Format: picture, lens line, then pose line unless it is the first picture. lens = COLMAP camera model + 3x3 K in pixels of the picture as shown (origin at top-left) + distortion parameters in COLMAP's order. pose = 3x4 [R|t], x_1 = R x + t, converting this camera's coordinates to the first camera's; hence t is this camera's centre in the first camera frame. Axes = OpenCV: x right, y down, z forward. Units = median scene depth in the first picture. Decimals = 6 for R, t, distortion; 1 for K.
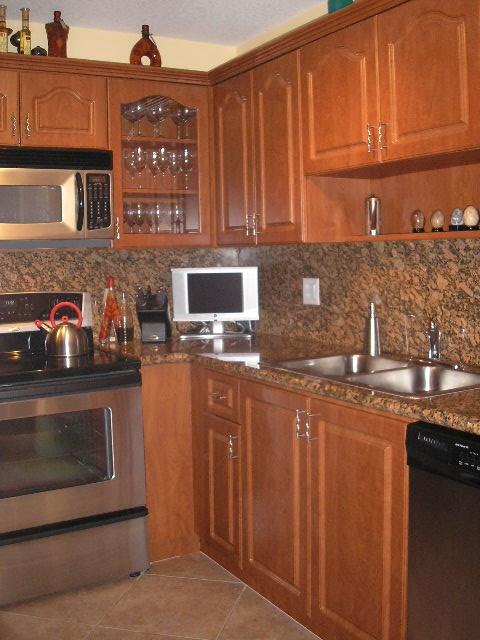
lens RADIAL K [[724.7, 0, 234.0], [0, 724.7, 326.3], [0, 0, 1]] dist [-0.141416, 0.000000]
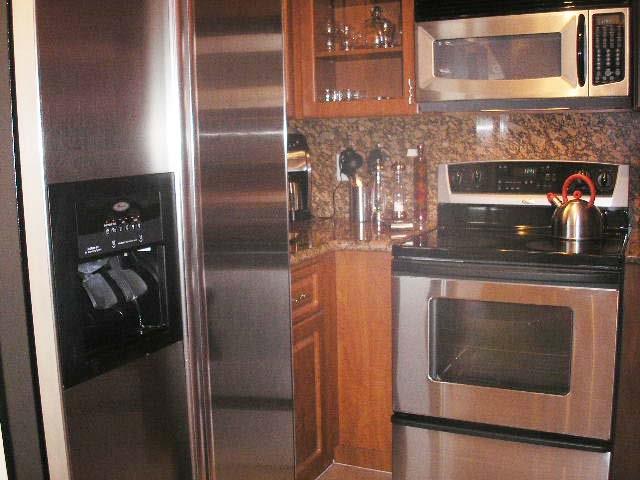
lens RADIAL K [[724.7, 0, 327.3], [0, 724.7, 253.2], [0, 0, 1]] dist [-0.141416, 0.000000]
pose [[0.539846, 0.143733, -0.829402, 0.339905], [-0.072032, 0.989588, 0.124609, -0.027875], [0.838676, -0.007526, 0.544578, 0.346162]]
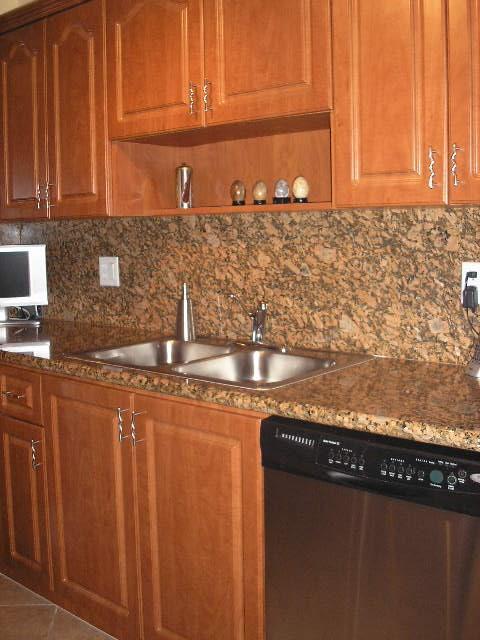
lens RADIAL K [[724.7, 0, 238.1], [0, 724.7, 318.3], [0, 0, 1]] dist [-0.141416, 0.000000]
pose [[0.941588, -0.032978, 0.335148, -0.053799], [0.027125, 0.999387, 0.022130, -0.006368], [-0.335672, -0.011747, 0.941906, 0.117052]]
